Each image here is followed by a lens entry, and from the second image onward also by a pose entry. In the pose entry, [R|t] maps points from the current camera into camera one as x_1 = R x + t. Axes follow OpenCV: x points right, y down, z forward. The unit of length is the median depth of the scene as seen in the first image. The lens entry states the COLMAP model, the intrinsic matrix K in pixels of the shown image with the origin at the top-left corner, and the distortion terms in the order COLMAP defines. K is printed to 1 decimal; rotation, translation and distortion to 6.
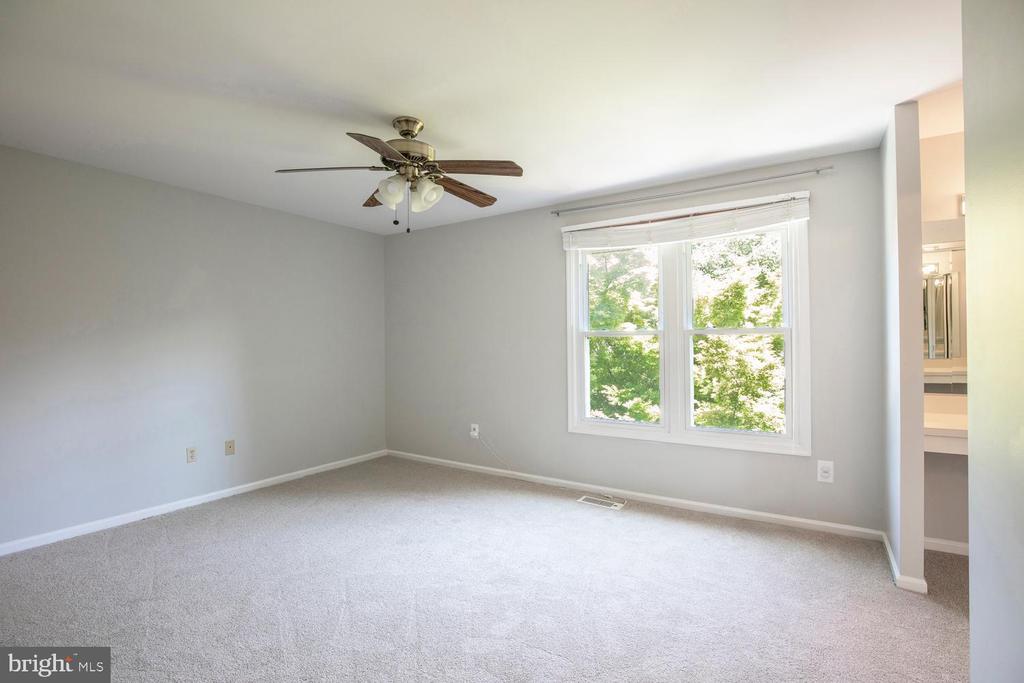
lens RADIAL K [[478.9, 0, 515.9], [0, 478.9, 329.9], [0, 0, 1]] dist [-0.034798, 0.007707]
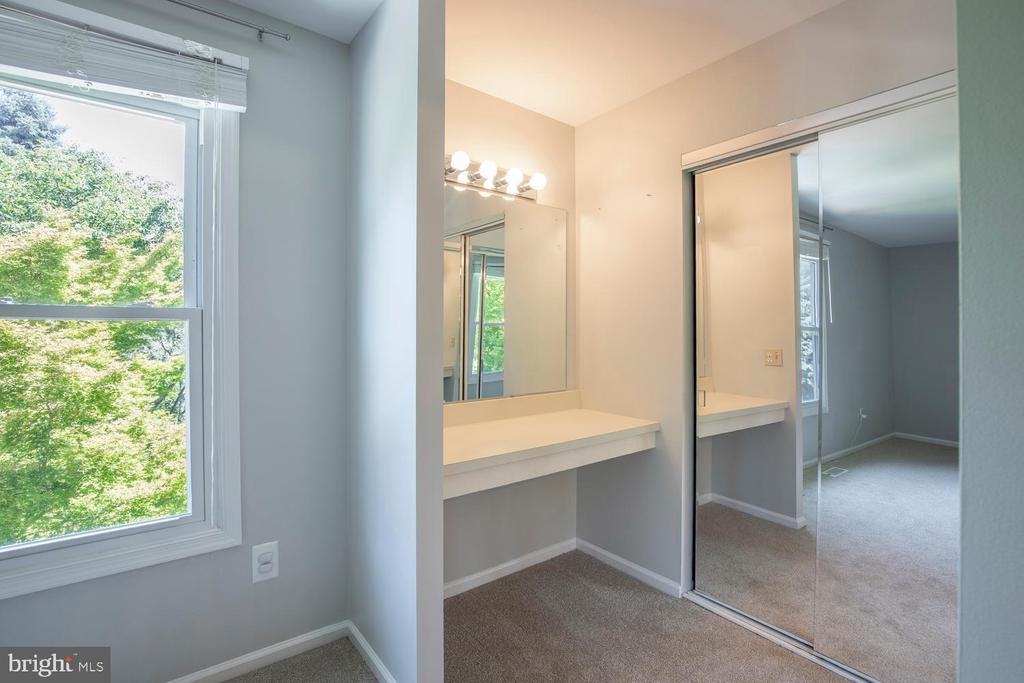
lens RADIAL K [[478.9, 0, 515.9], [0, 478.9, 329.9], [0, 0, 1]] dist [-0.034798, 0.007707]
pose [[0.325277, 0.010274, 0.945563, 0.099031], [-0.016548, 0.999850, -0.005171, 0.008029], [-0.945474, -0.013965, 0.325398, 0.247719]]
